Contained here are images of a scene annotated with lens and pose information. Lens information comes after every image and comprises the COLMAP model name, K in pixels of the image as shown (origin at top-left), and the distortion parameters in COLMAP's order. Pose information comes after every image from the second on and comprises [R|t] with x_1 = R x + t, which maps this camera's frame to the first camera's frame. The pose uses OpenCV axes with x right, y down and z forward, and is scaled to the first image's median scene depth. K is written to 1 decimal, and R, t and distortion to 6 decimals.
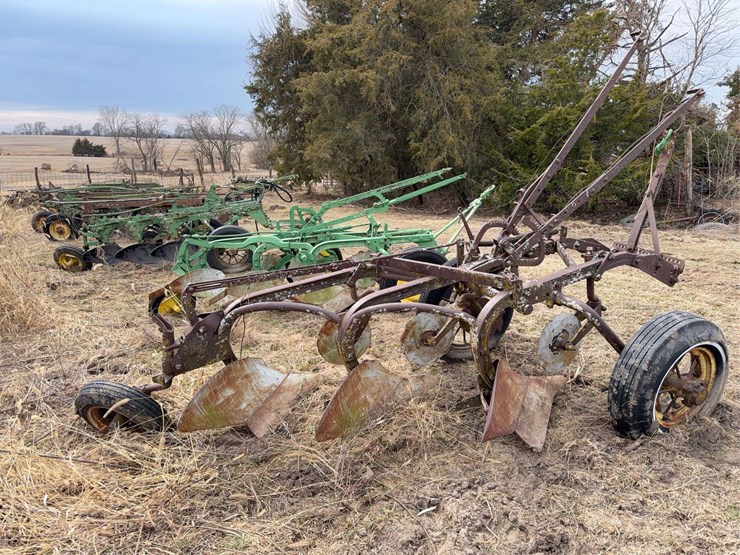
lens RADIAL K [[524.2, 0, 370.0], [0, 524.2, 277.5], [0, 0, 1]] dist [0.033163, -0.057937]
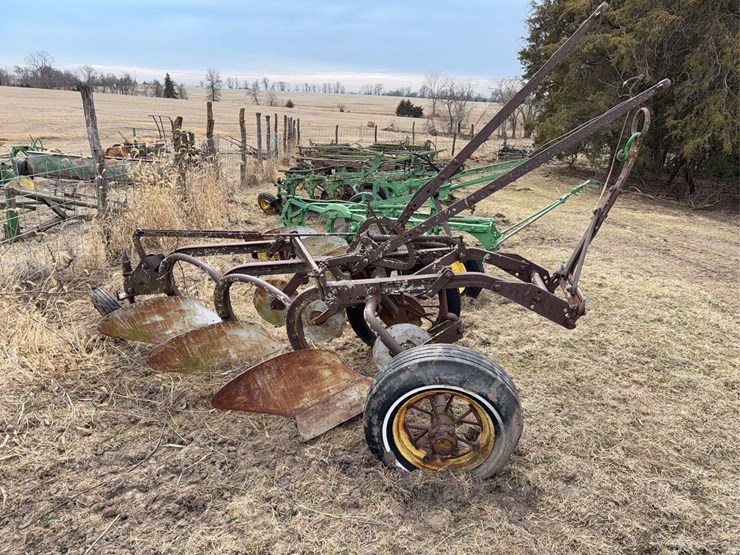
lens RADIAL K [[524.2, 0, 370.0], [0, 524.2, 277.5], [0, 0, 1]] dist [0.033163, -0.057937]
pose [[0.838905, 0.199810, -0.506274, 0.155010], [-0.167848, 0.979816, 0.108575, -0.020781], [0.517750, -0.006107, 0.855510, 0.031877]]
